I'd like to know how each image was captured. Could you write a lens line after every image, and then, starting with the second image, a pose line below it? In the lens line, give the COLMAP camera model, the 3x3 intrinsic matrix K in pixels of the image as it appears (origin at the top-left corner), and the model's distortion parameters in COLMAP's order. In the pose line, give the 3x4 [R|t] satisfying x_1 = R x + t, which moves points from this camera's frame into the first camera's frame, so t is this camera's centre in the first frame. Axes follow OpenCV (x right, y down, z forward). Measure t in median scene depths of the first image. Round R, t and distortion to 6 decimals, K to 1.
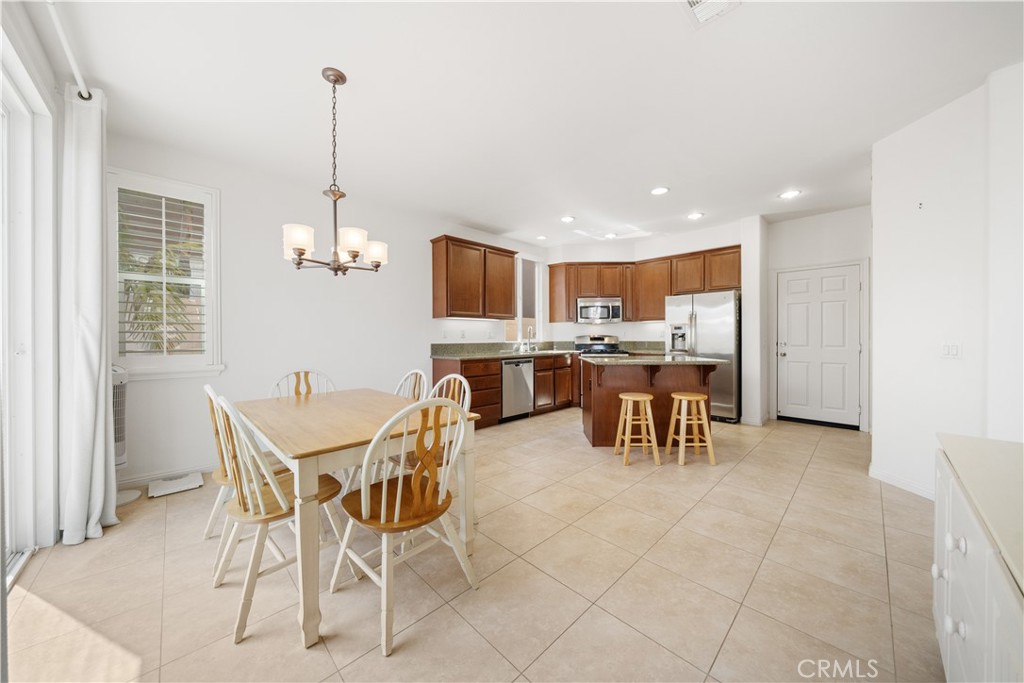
lens RADIAL K [[352.2, 0, 507.0], [0, 352.2, 341.4], [0, 0, 1]] dist [-0.003547, -0.000128]
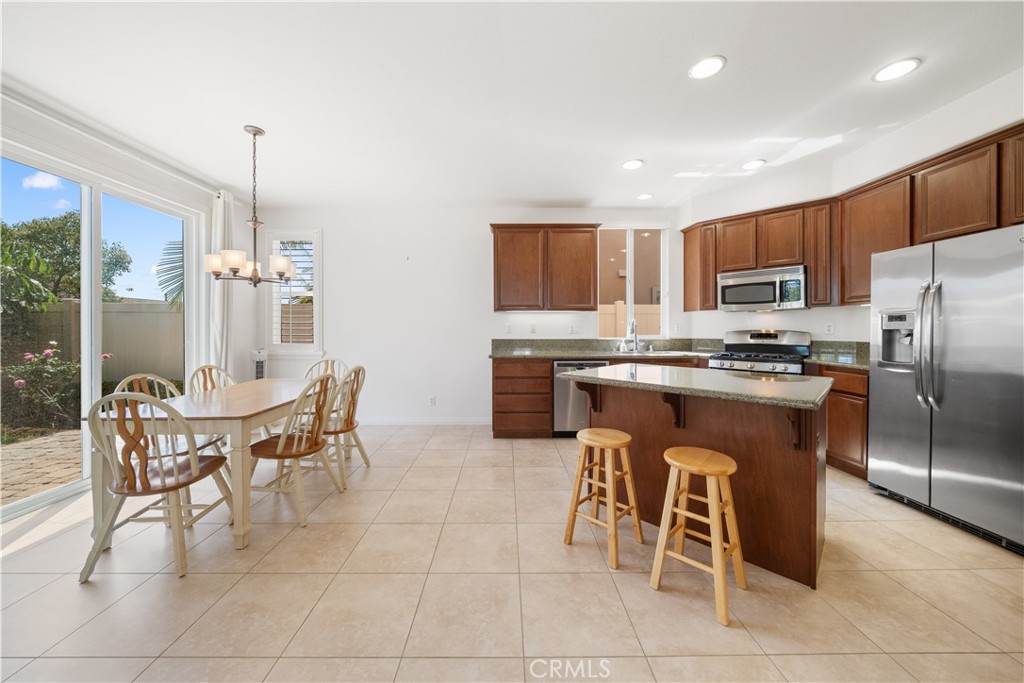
lens RADIAL K [[355.7, 0, 507.4], [0, 355.7, 330.3], [0, 0, 1]] dist [-0.001767, -0.000135]
pose [[0.723570, 0.008597, -0.690197, 0.430305], [-0.009286, 0.999953, 0.002721, -0.017692], [0.690188, 0.004440, 0.723616, 0.287636]]
